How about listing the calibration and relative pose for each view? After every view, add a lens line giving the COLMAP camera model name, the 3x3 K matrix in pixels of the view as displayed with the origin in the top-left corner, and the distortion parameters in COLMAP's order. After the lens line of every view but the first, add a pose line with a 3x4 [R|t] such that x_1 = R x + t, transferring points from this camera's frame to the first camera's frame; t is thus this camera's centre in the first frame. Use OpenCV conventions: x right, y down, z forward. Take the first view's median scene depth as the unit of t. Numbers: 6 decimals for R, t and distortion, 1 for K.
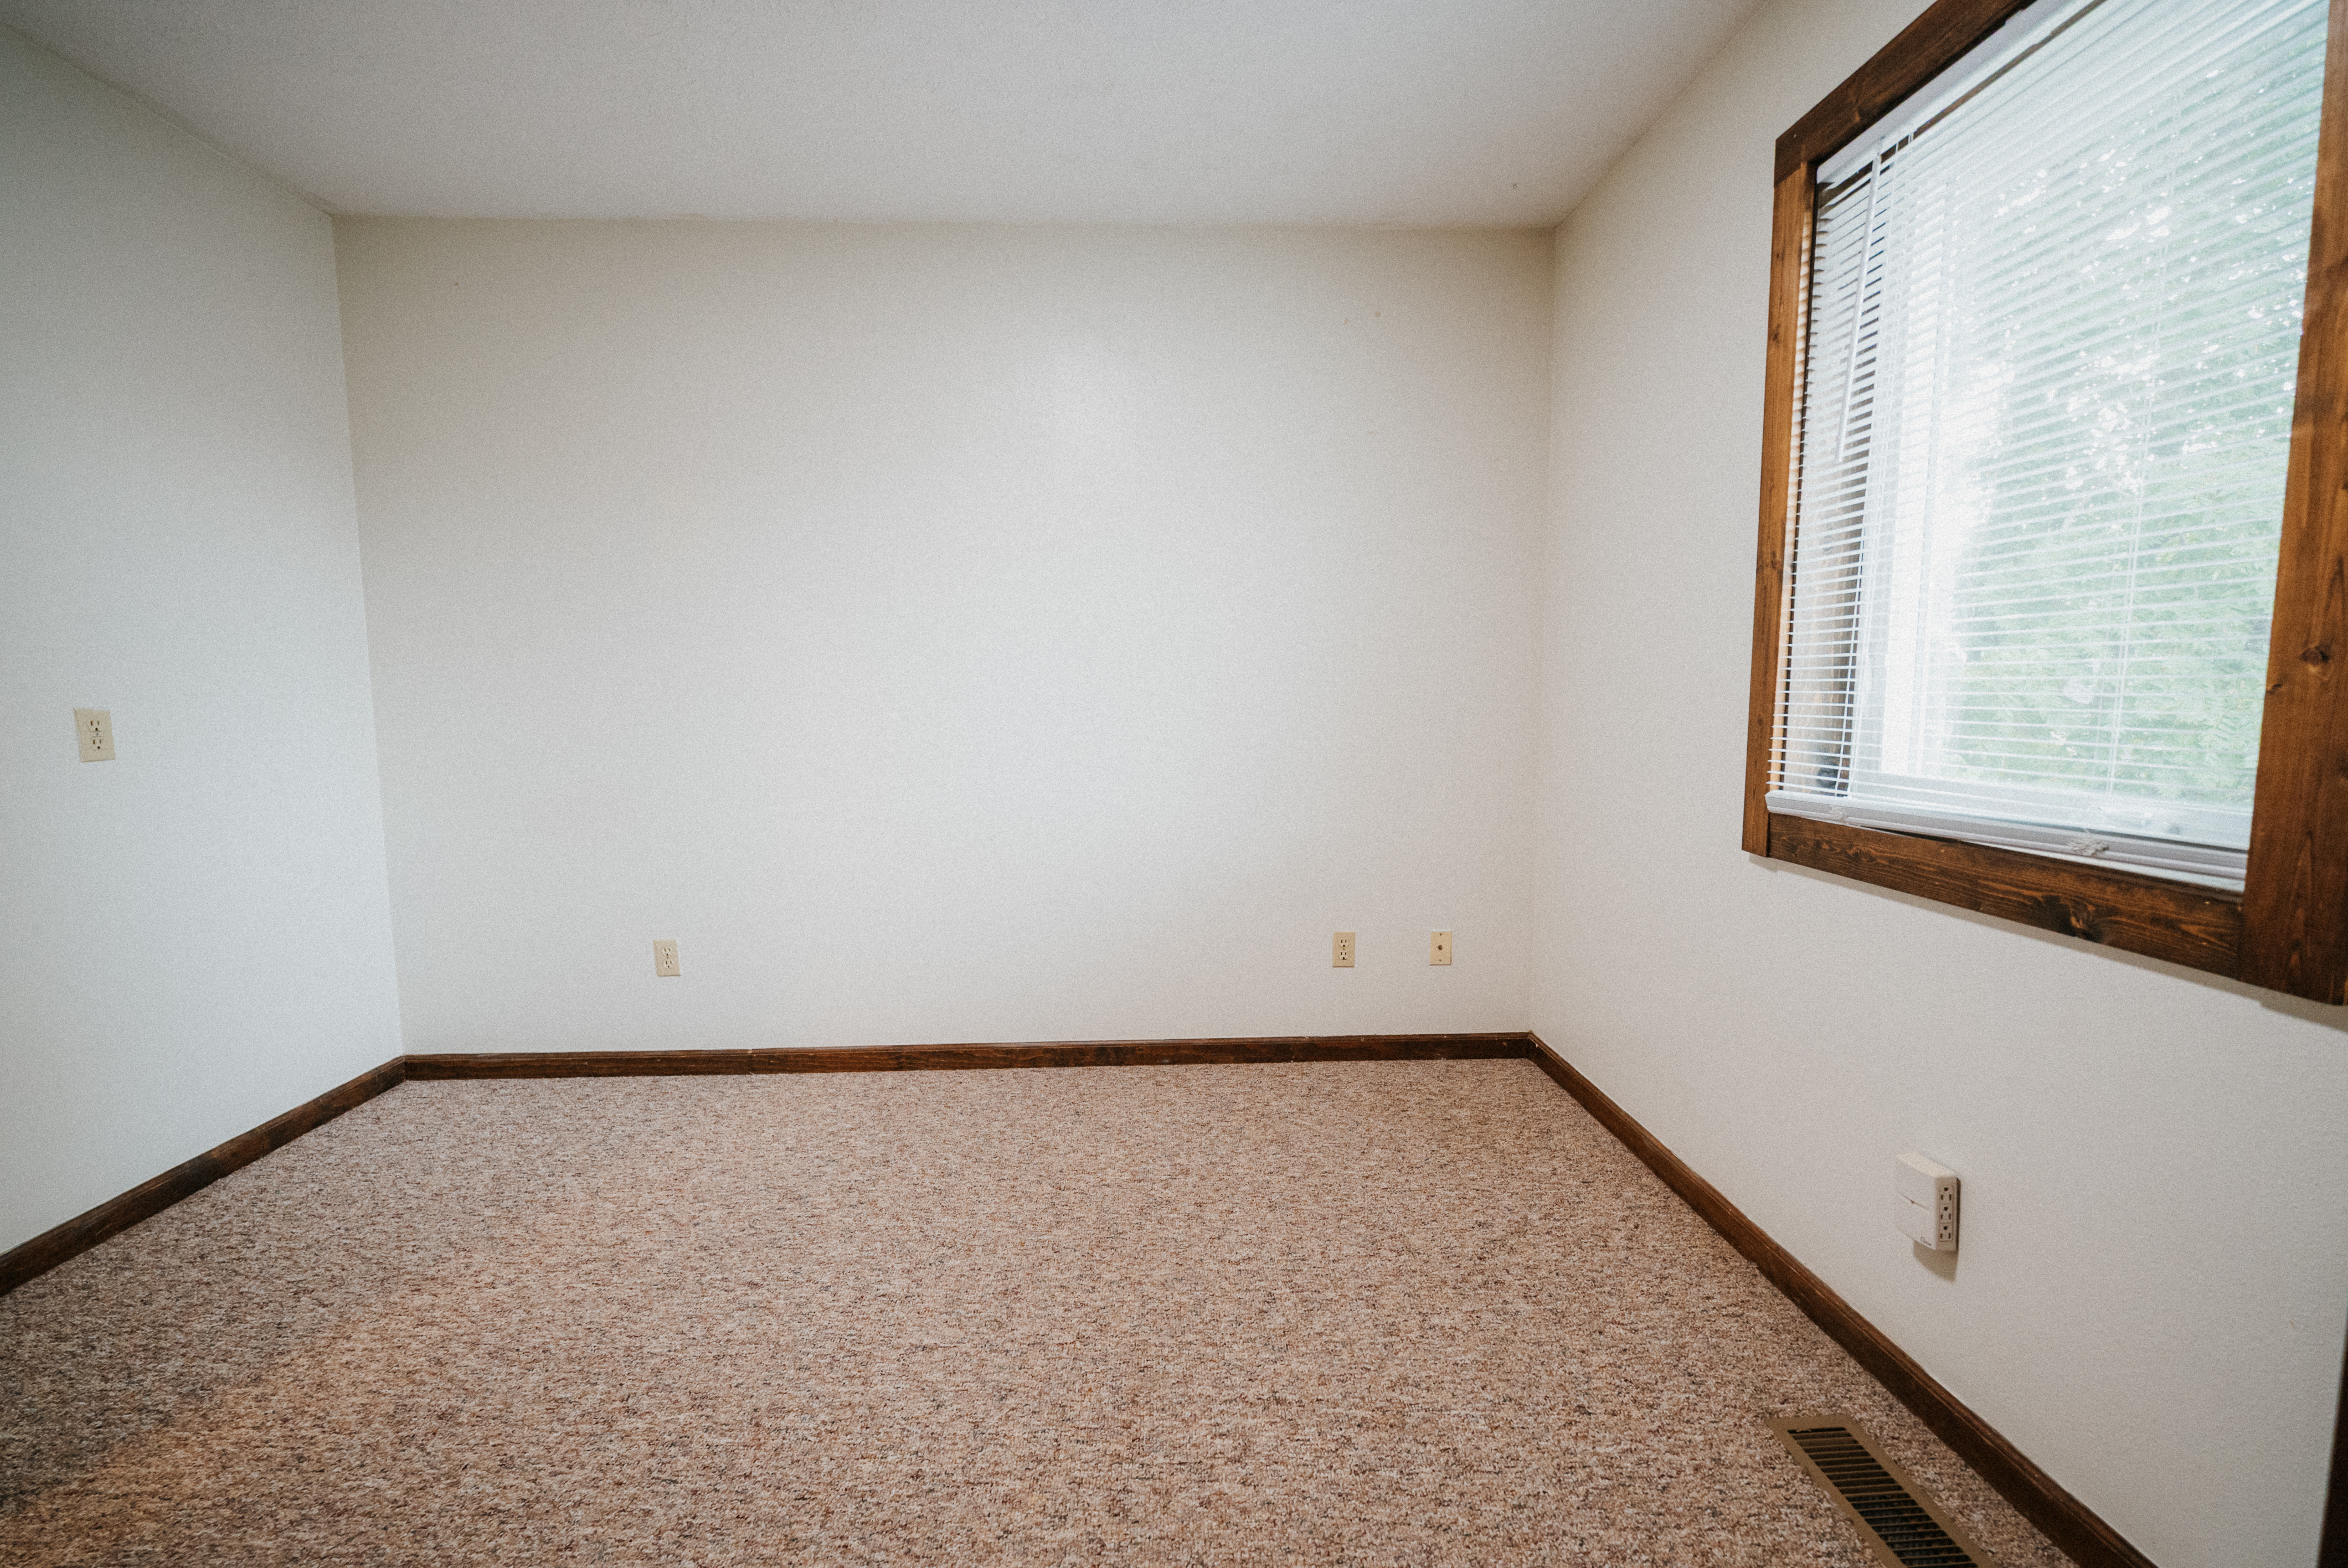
lens RADIAL K [[972.2, 0, 1168.3], [0, 972.2, 772.4], [0, 0, 1]] dist [0.004374, -0.001874]
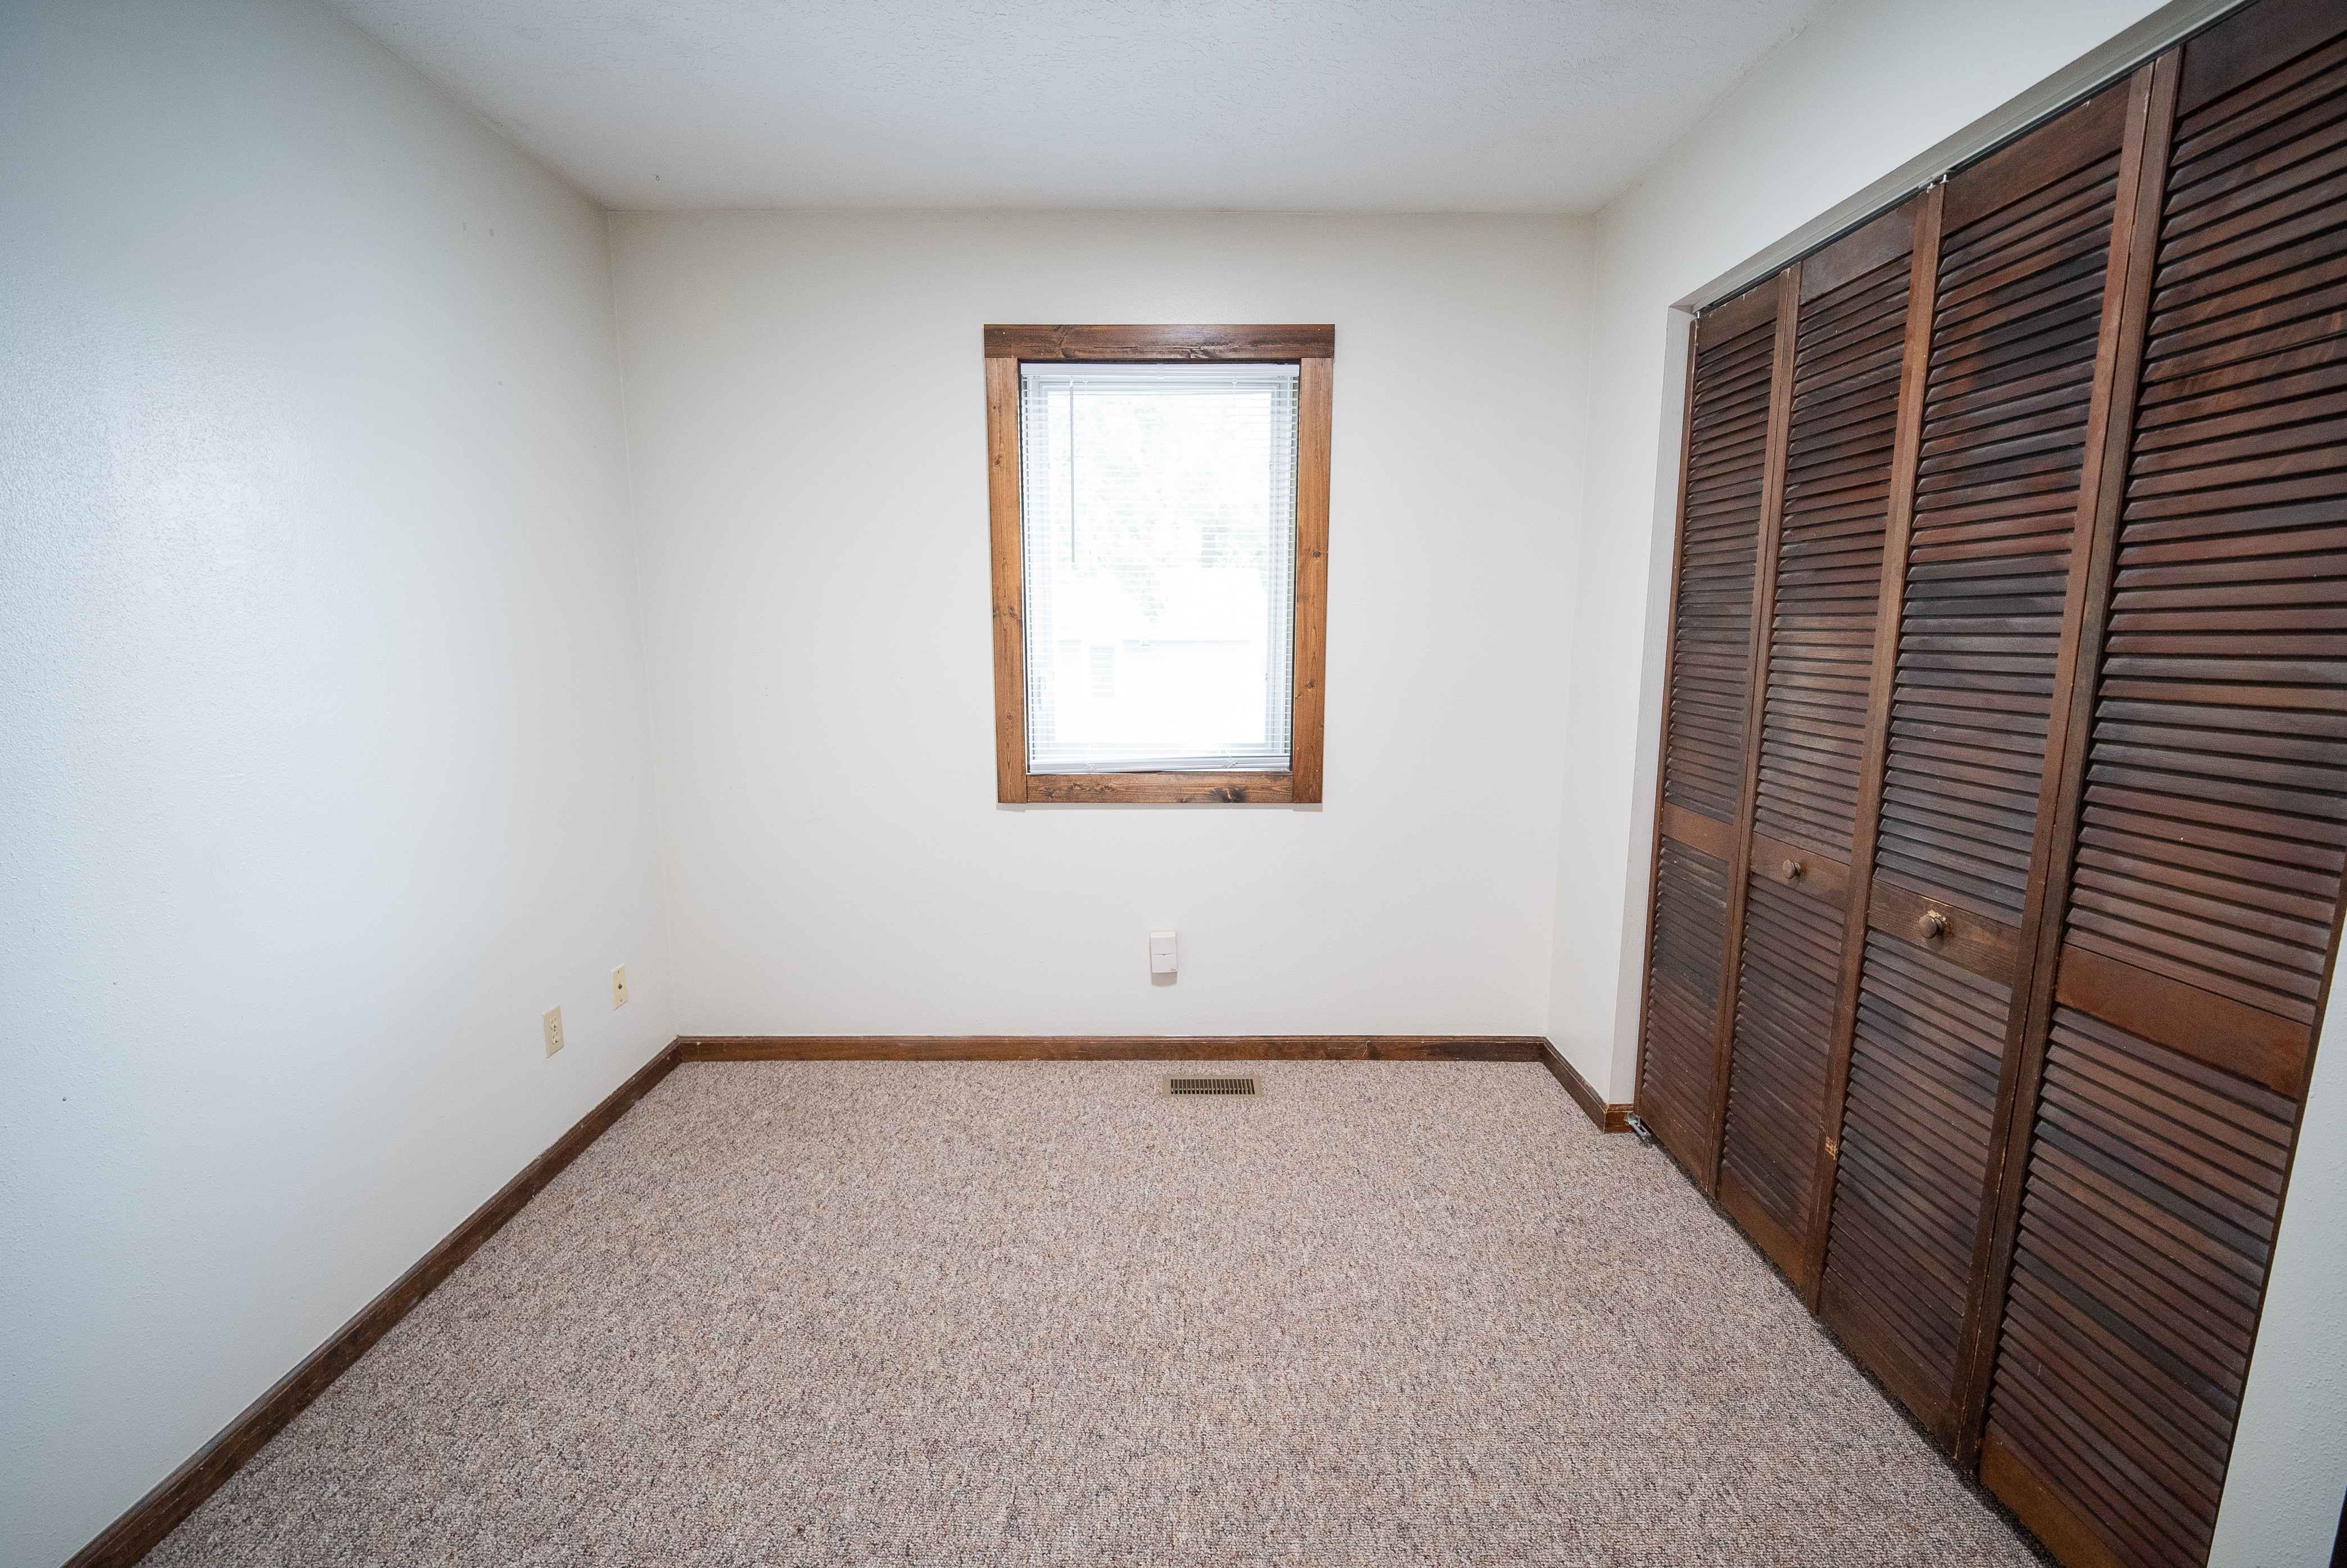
lens RADIAL K [[972.0, 0, 1168.6], [0, 972.0, 781.4], [0, 0, 1]] dist [0.004374, -0.001874]
pose [[0.034920, -0.151865, 0.987784, -0.916705], [0.082555, 0.985447, 0.148587, -0.163132], [-0.995975, 0.076358, 0.046949, 0.699909]]
